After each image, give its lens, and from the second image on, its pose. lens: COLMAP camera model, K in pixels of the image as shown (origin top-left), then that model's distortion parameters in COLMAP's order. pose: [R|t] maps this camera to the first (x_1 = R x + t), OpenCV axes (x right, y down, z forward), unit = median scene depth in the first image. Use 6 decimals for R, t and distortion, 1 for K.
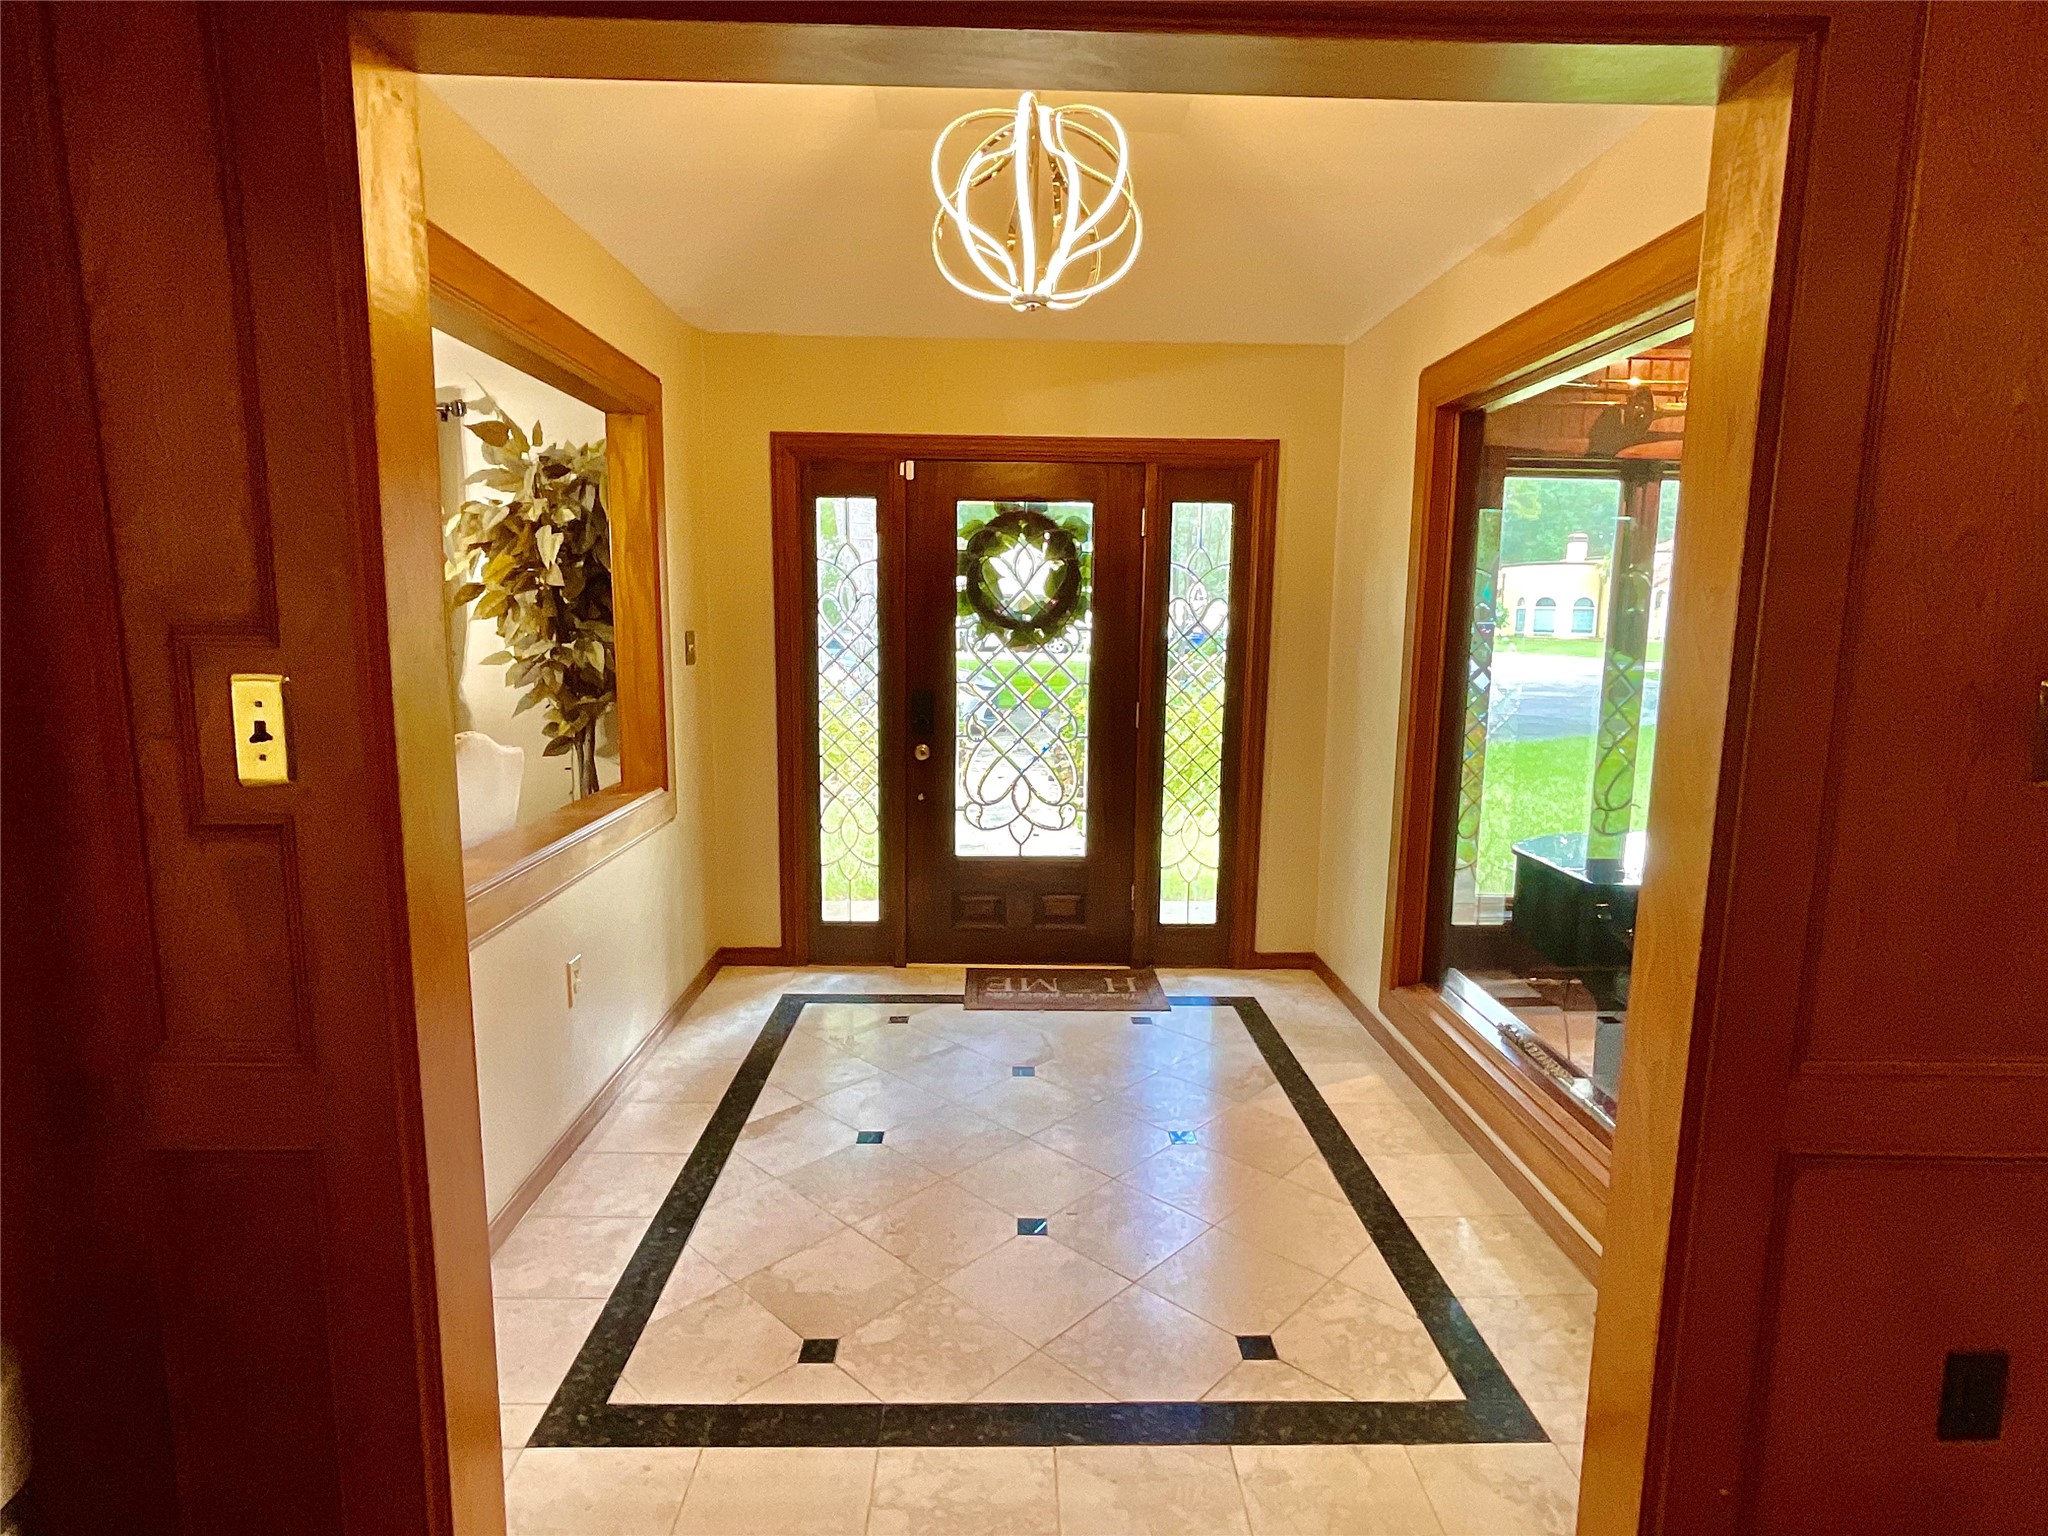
lens RADIAL K [[1060.9, 0, 1024.0], [0, 1060.9, 768.0], [0, 0, 1]] dist [-0.020185, -0.000428]
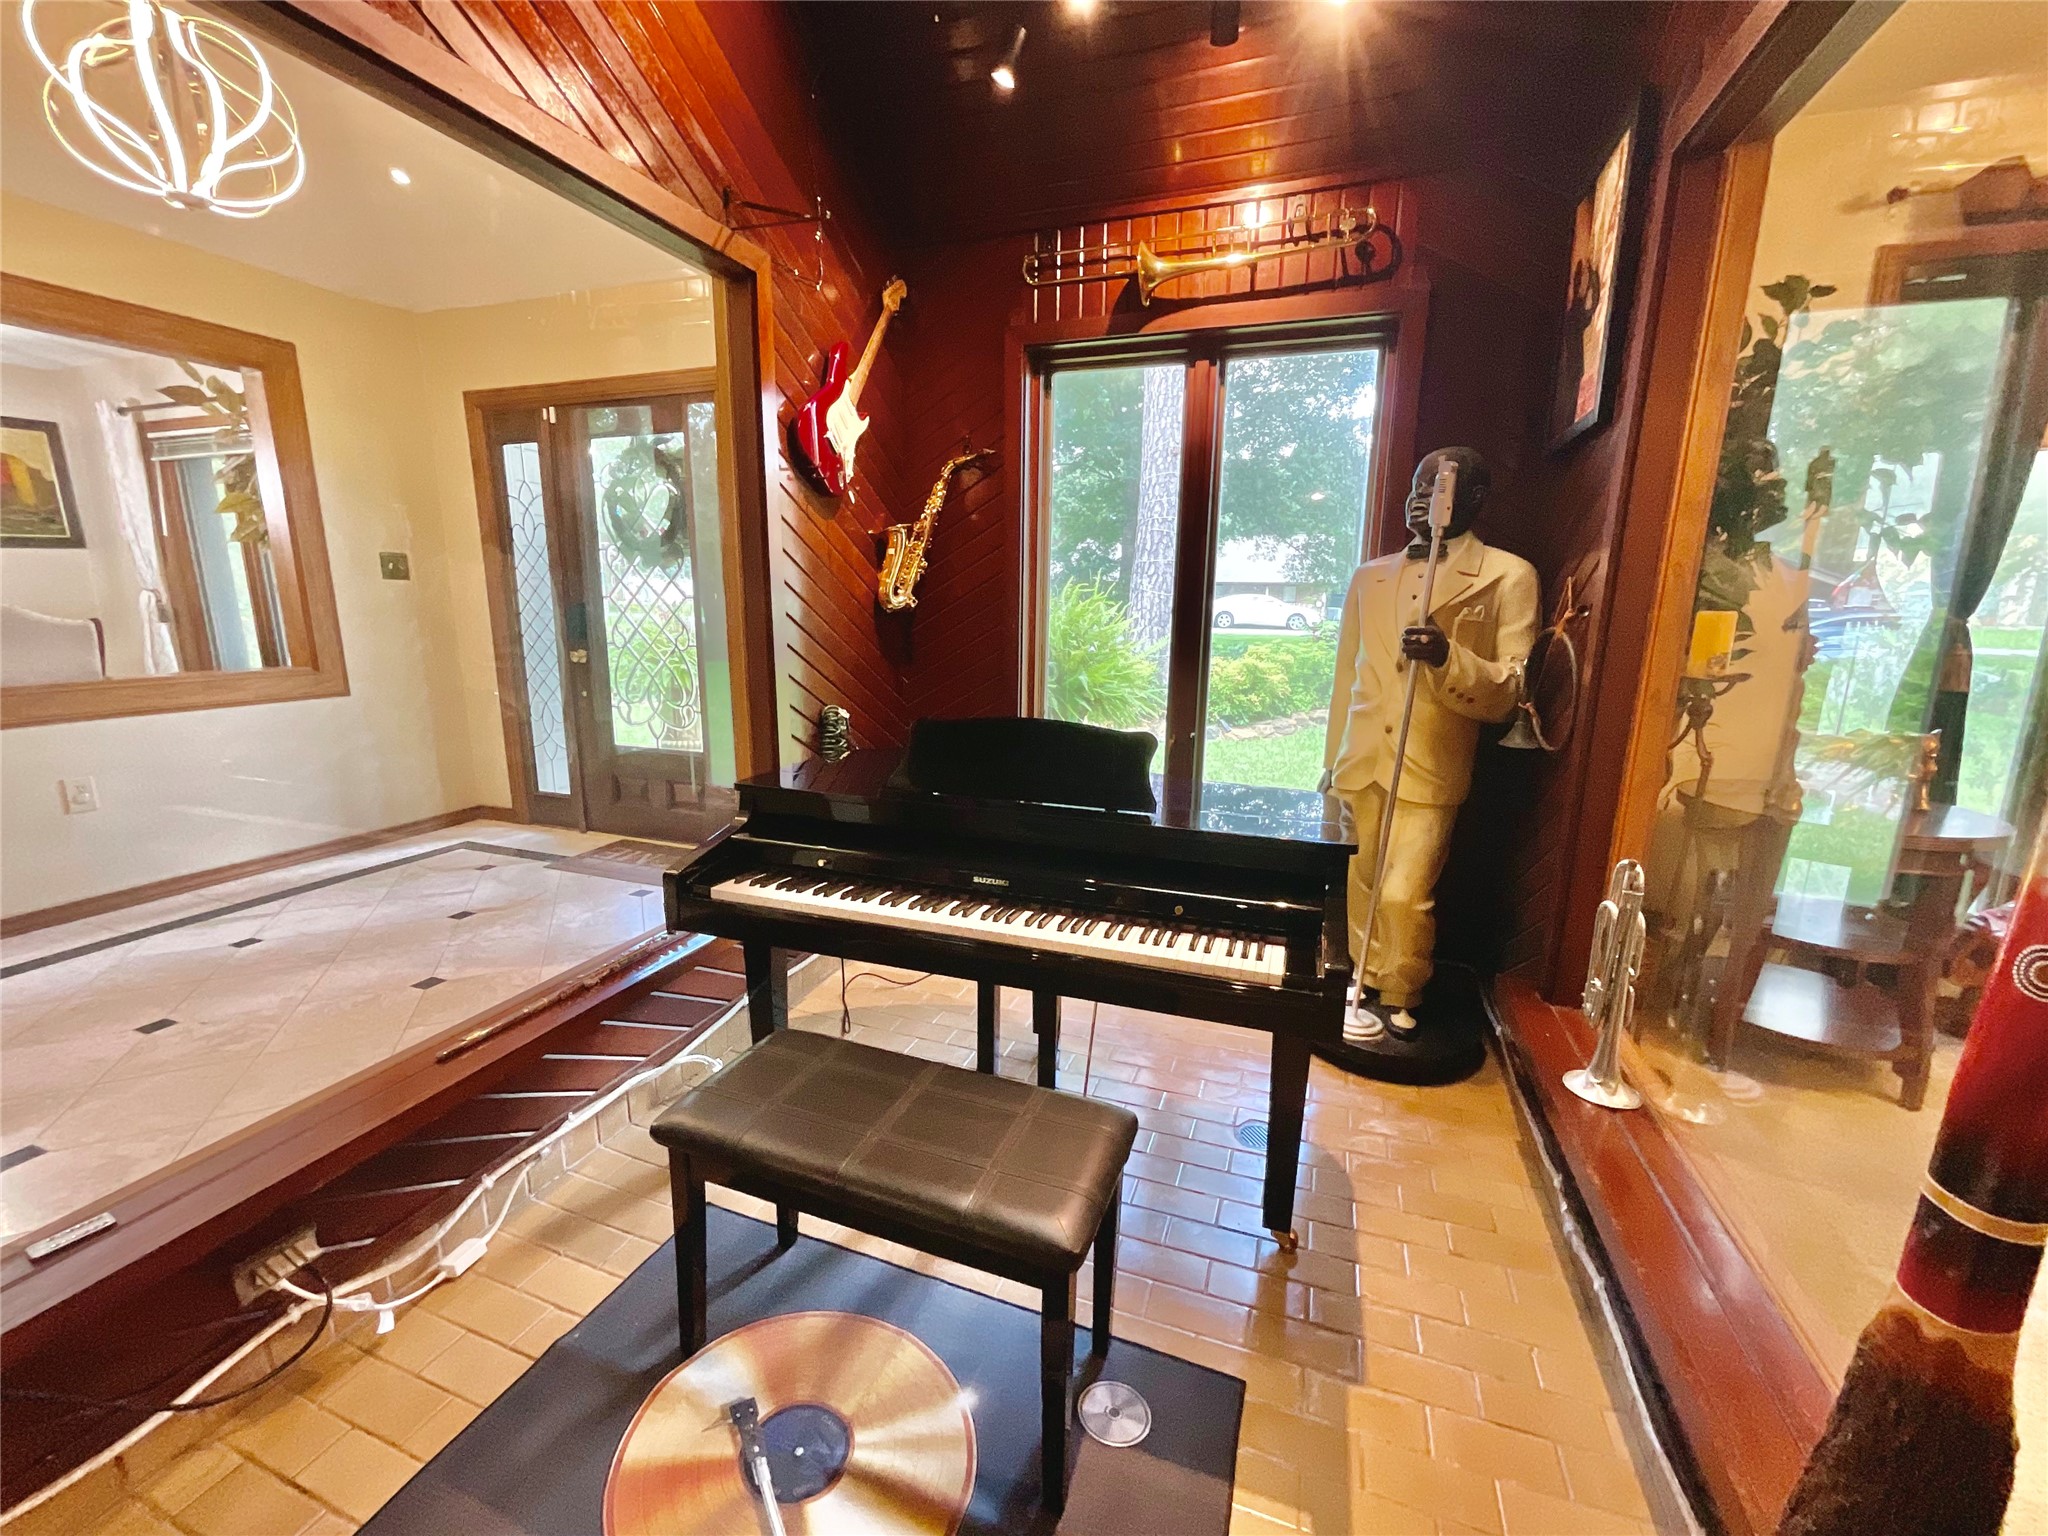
lens RADIAL K [[829.2, 0, 1024.0], [0, 829.2, 768.0], [0, 0, 1]] dist [-0.000679, 0.000364]
pose [[0.931823, 0.074796, -0.355122, 0.739188], [-0.053016, 0.996089, 0.070684, 0.018462], [0.359020, -0.047038, 0.932144, 0.304112]]
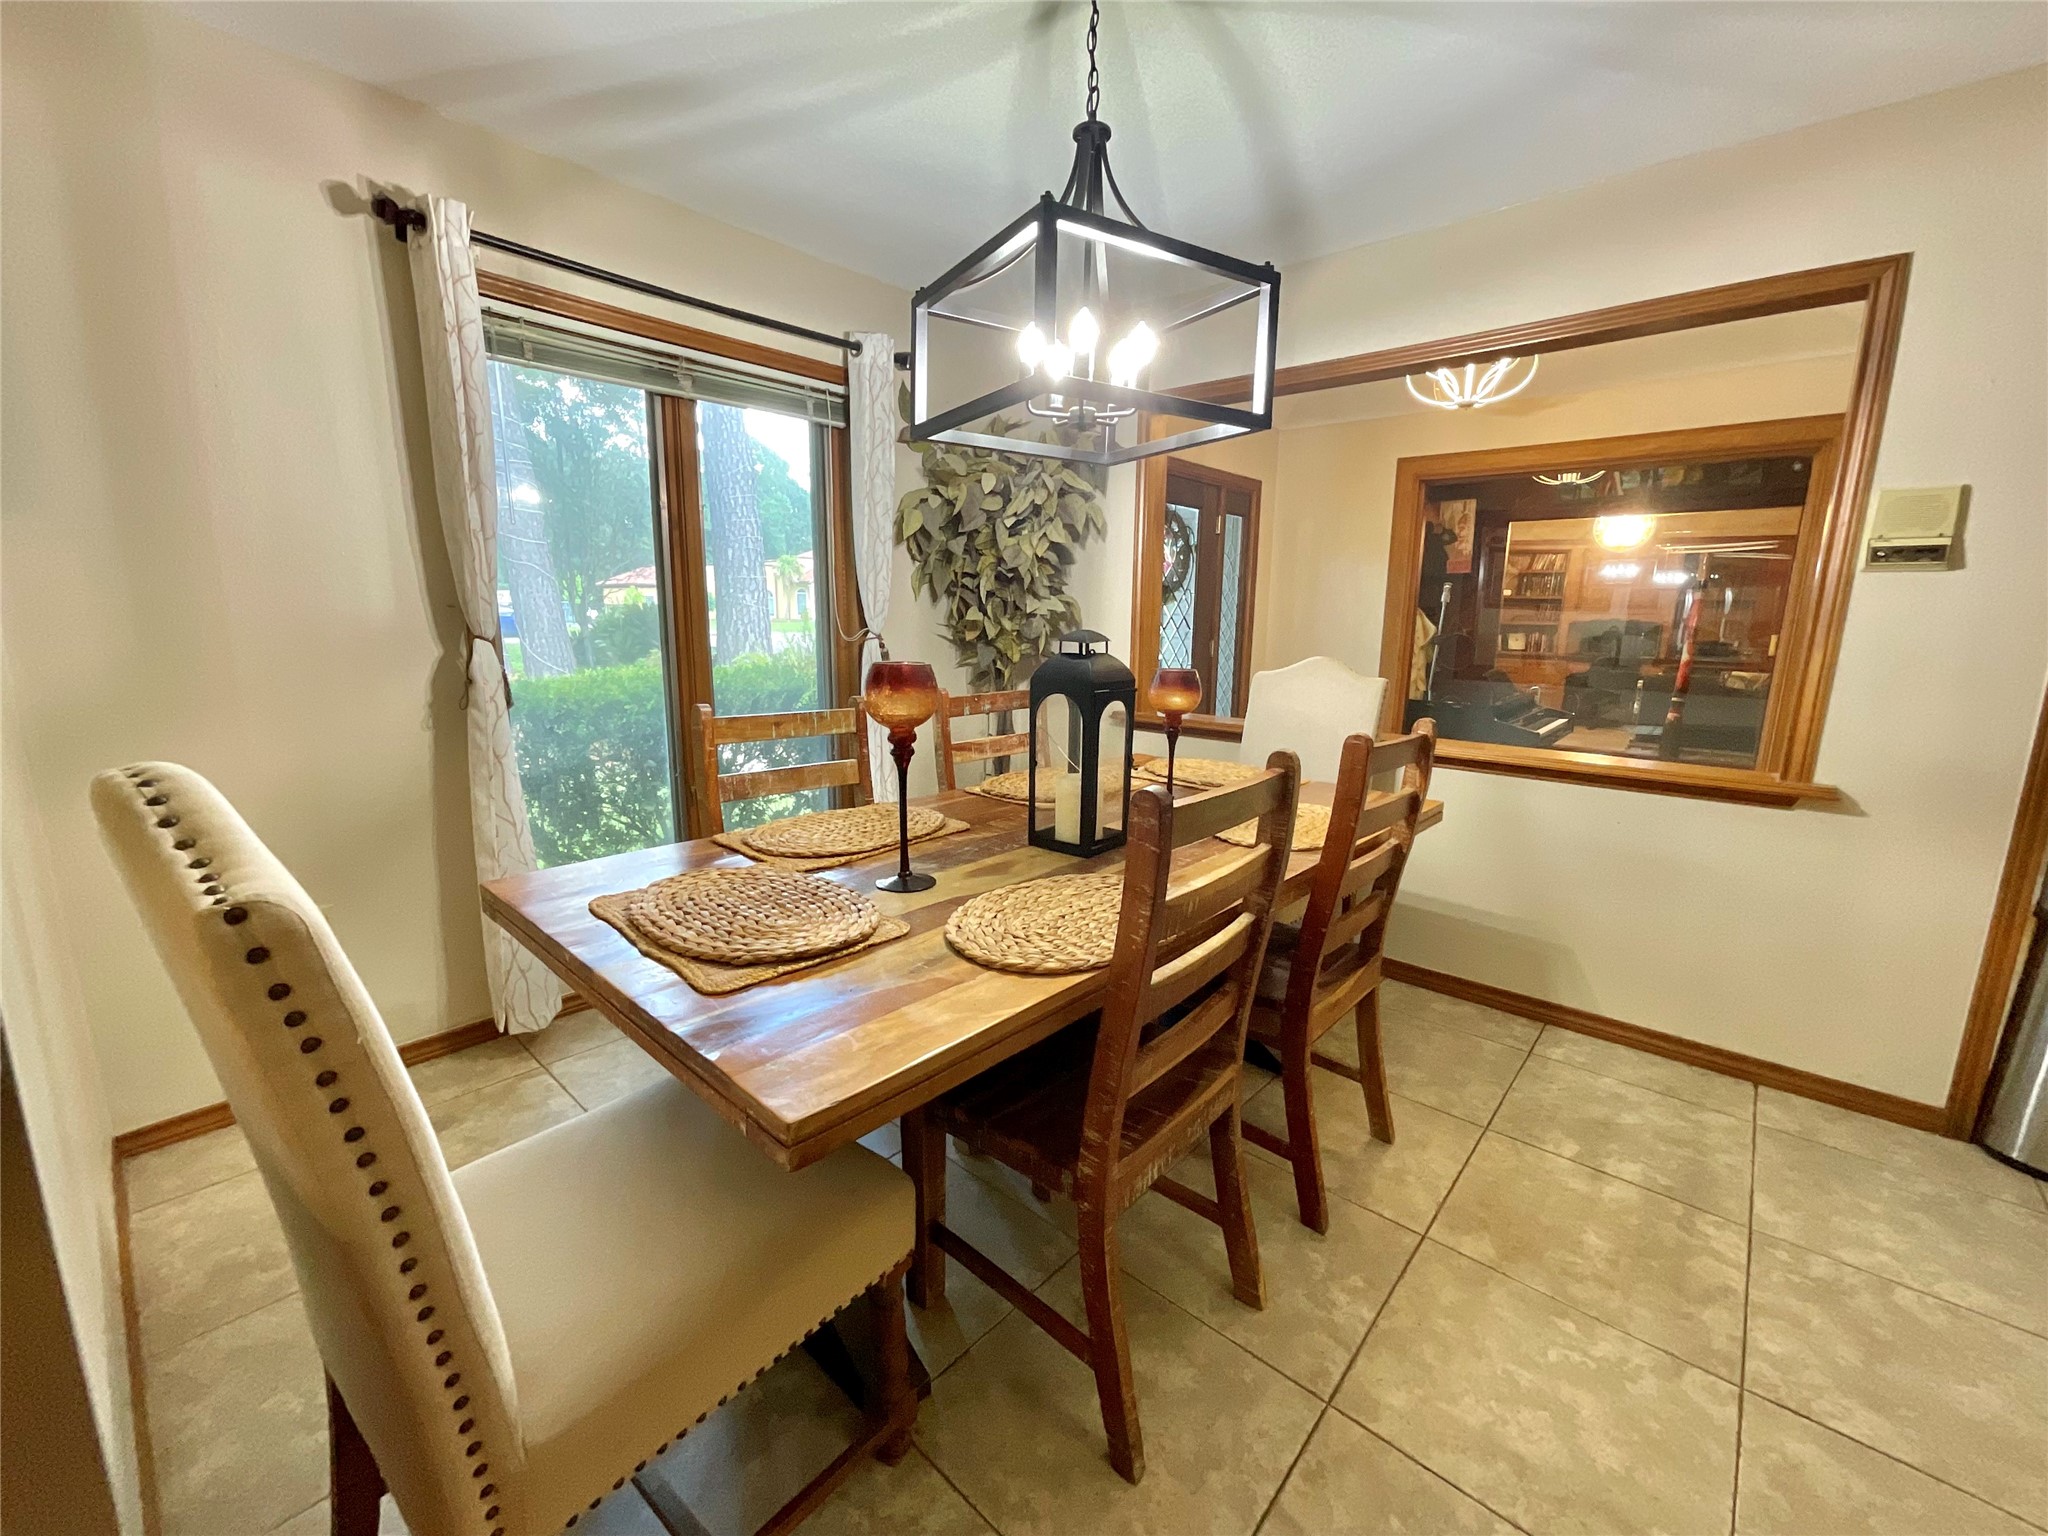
lens RADIAL K [[829.2, 0, 1024.0], [0, 829.2, 768.0], [0, 0, 1]] dist [-0.000679, 0.000364]
pose [[0.681388, -0.142439, 0.717928, -1.011633], [0.103992, 0.989770, 0.097674, -0.023966], [-0.724497, 0.008105, 0.689231, 0.350458]]
